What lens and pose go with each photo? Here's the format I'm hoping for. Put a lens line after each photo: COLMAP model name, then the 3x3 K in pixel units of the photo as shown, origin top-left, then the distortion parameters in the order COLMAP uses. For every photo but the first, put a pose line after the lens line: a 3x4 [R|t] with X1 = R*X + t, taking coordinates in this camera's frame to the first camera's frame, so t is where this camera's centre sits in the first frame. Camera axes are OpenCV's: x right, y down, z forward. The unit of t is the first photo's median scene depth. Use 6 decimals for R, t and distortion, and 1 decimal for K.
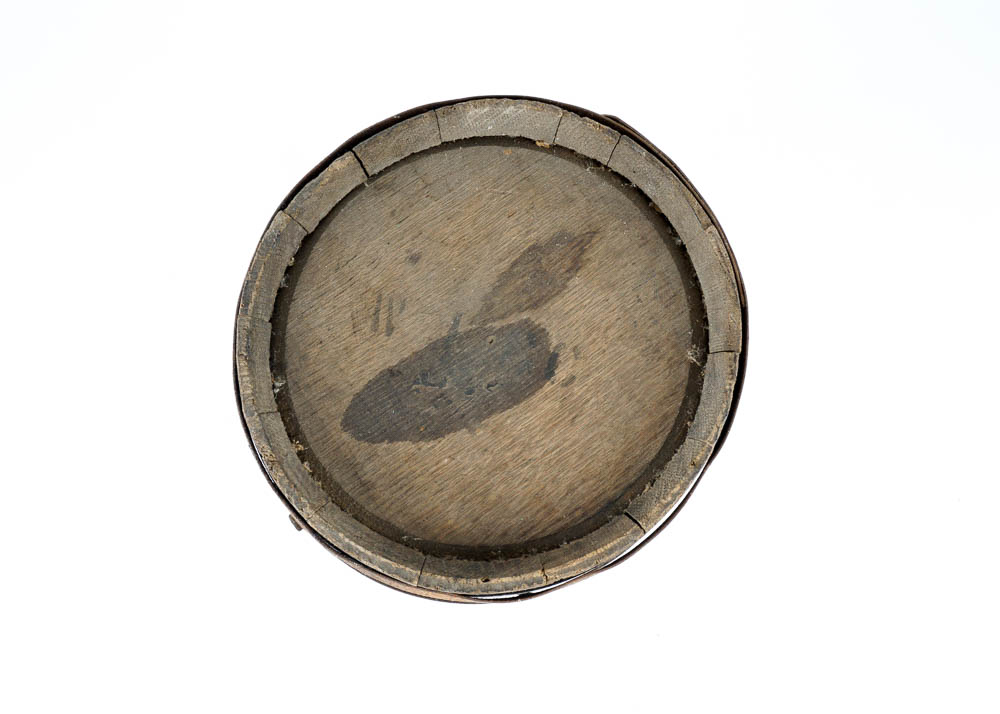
lens RADIAL K [[1095.5, 0, 500.8], [0, 1095.5, 356.9], [0, 0, 1]] dist [-0.021178, 0.000000]
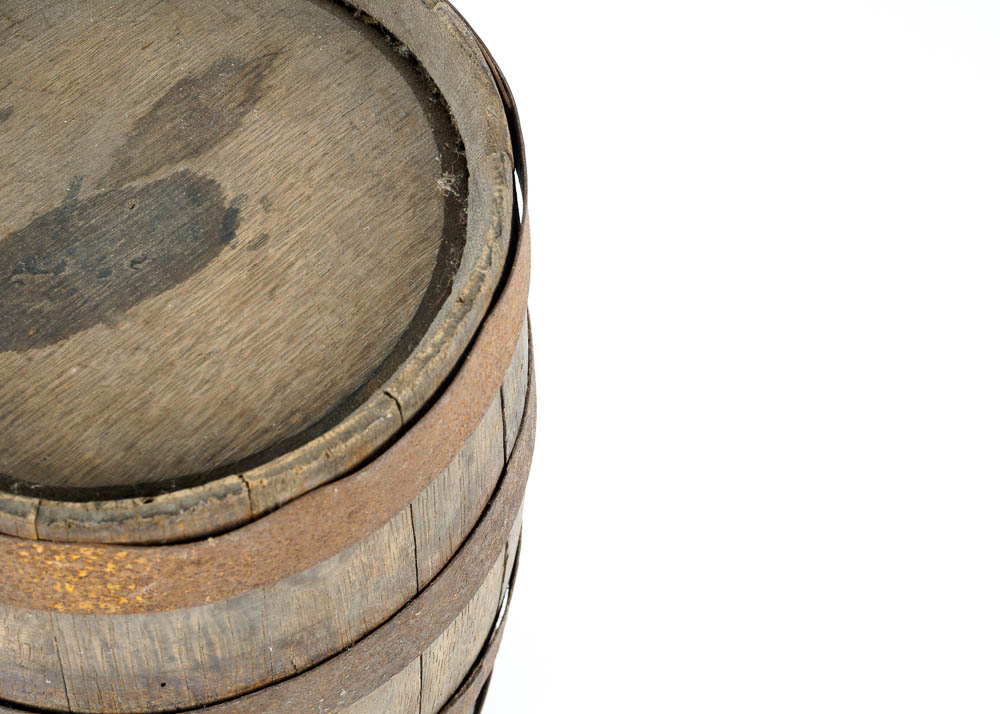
lens RADIAL K [[2213.4, 0, 499.3], [0, 2213.4, 357.1], [0, 0, 1]] dist [0.034773, 0.000000]
pose [[0.986511, -0.132661, 0.095901, 0.067695], [0.159773, 0.907800, -0.387778, 0.606953], [-0.035615, 0.397870, 0.916750, -0.163293]]
